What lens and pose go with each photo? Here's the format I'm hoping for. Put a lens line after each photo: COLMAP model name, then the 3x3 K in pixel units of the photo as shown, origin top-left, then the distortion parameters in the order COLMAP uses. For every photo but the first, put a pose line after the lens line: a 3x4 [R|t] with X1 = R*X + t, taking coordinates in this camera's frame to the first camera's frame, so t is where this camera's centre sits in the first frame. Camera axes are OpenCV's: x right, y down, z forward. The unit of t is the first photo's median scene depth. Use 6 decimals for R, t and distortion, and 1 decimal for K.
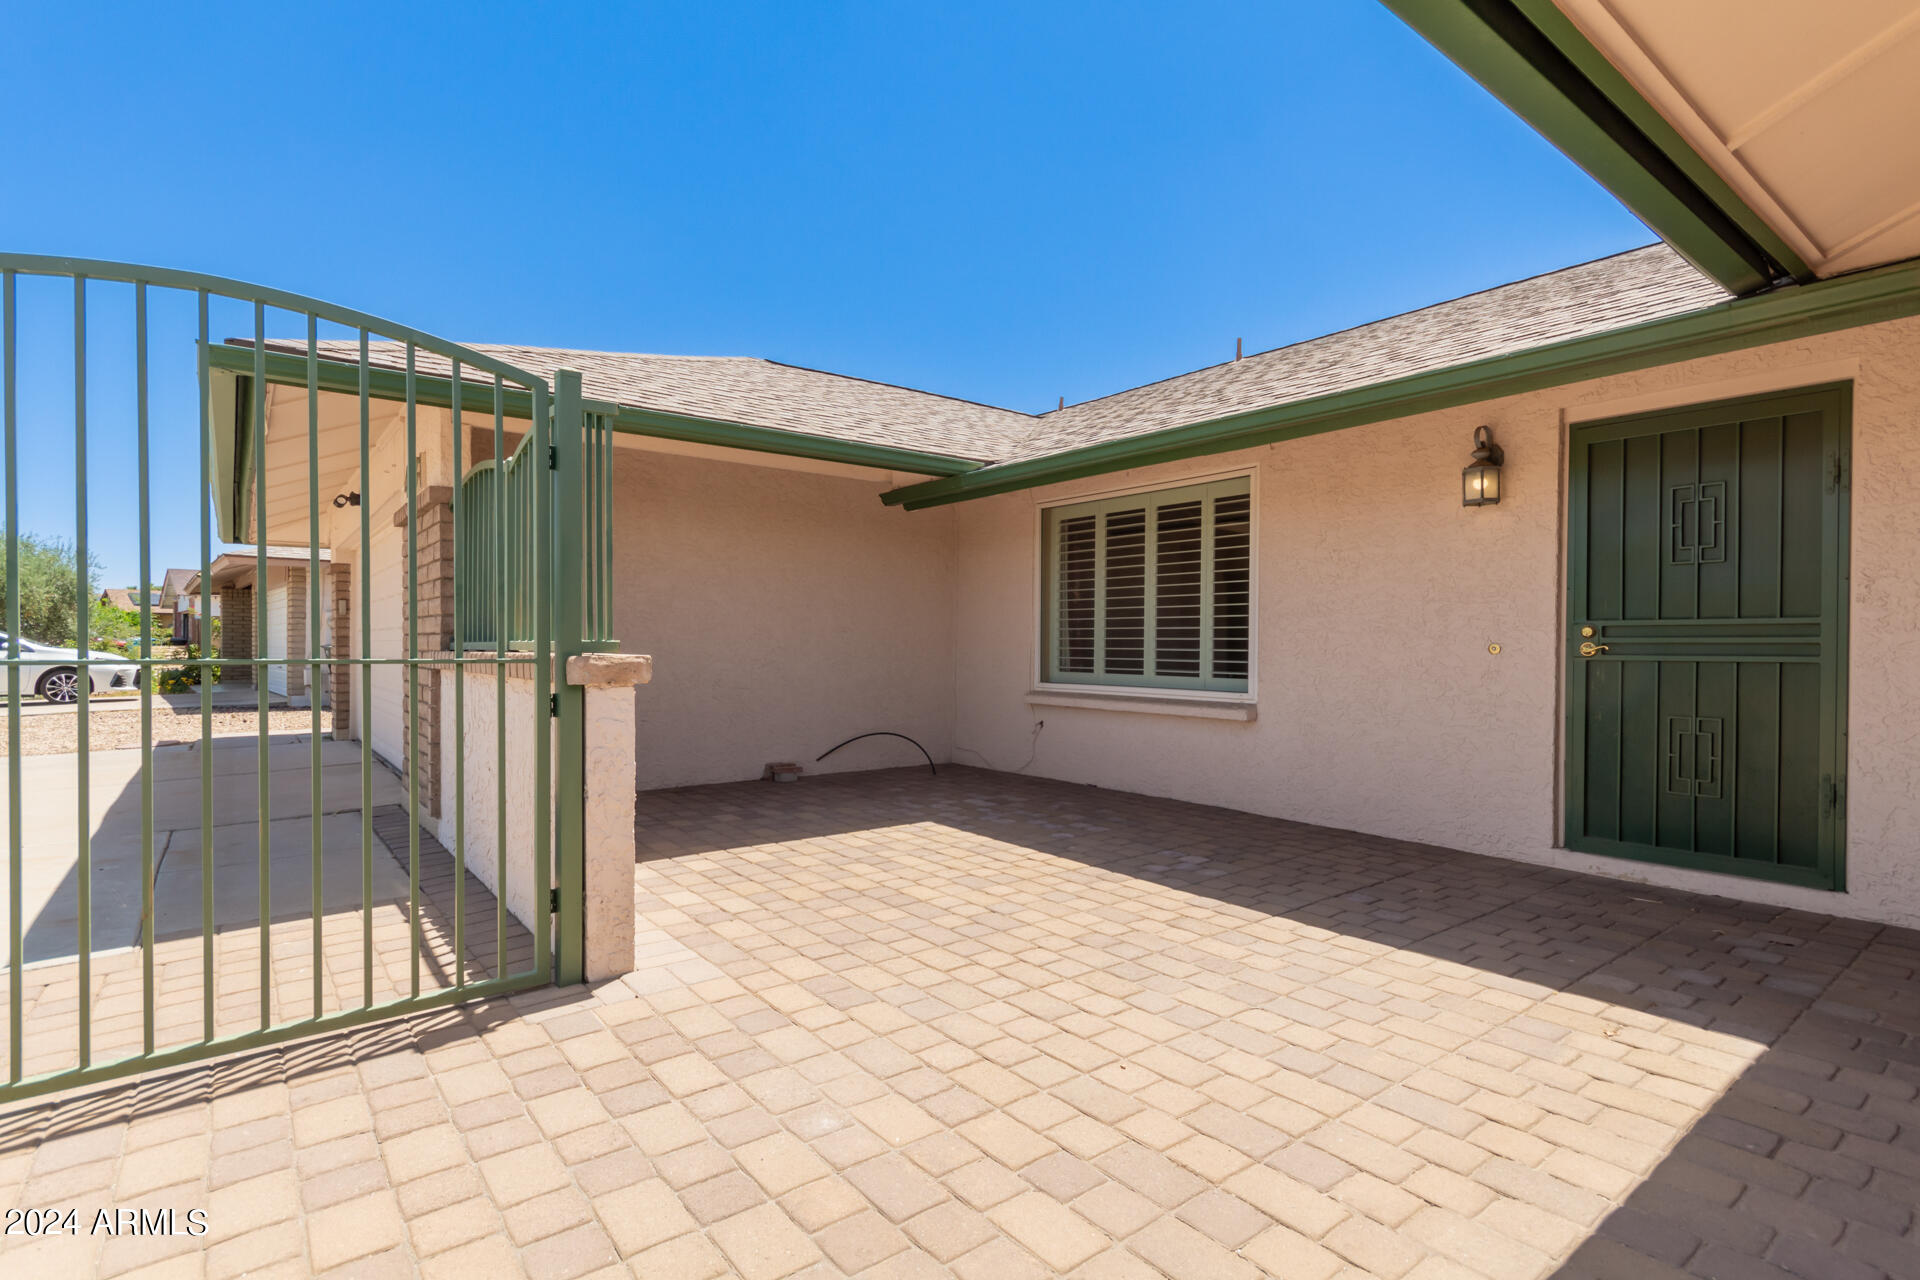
lens RADIAL K [[924.1, 0, 960.5], [0, 924.1, 647.4], [0, 0, 1]] dist [0.005039, 0.001070]
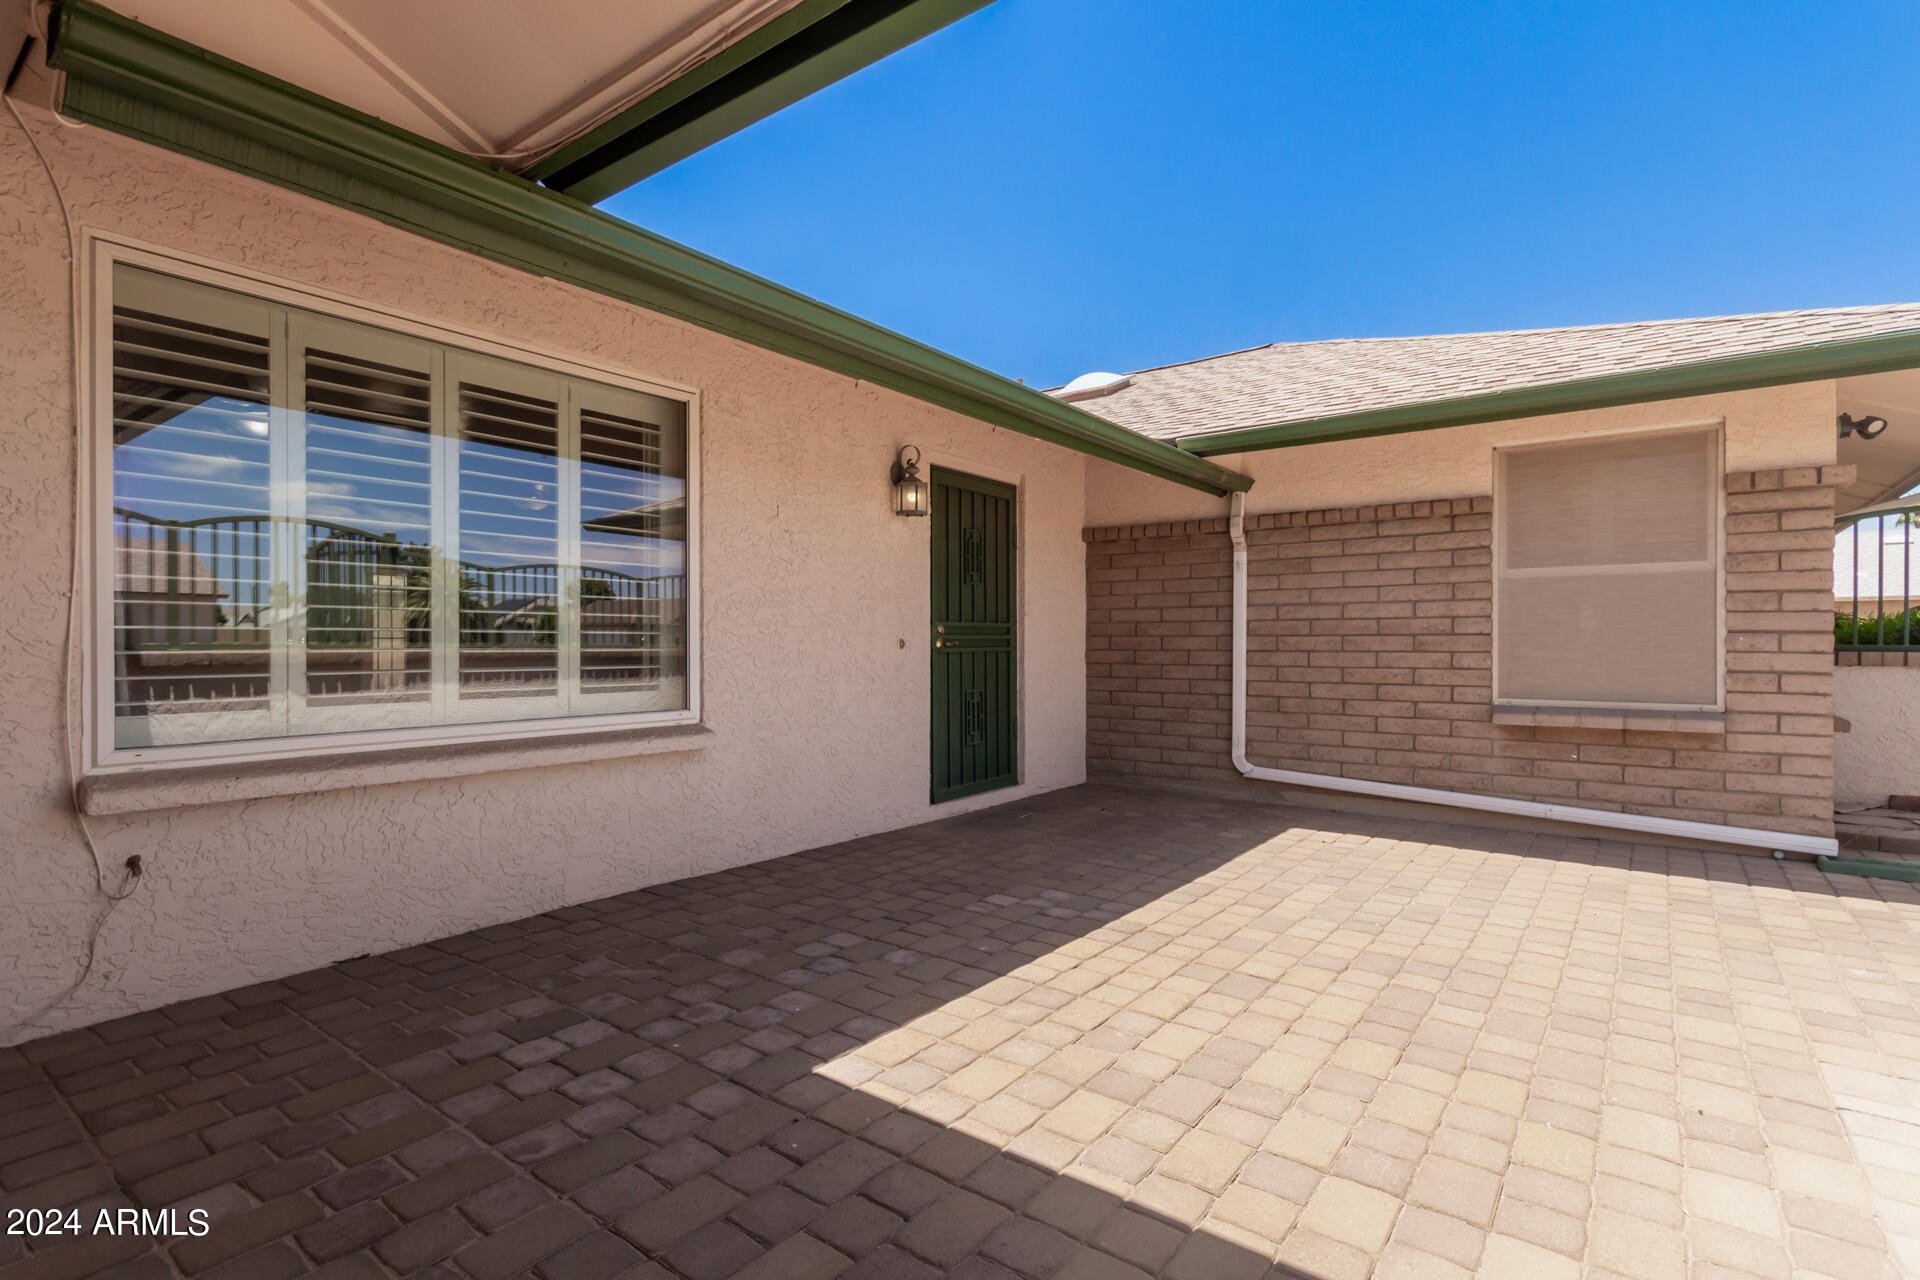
lens RADIAL K [[924.1, 0, 961.3], [0, 924.1, 638.3], [0, 0, 1]] dist [0.005039, 0.001070]
pose [[-0.255927, -0.002537, 0.966693, -0.632453], [0.002504, 0.999991, 0.003287, -0.010376], [-0.966693, 0.003261, -0.255918, 1.450220]]
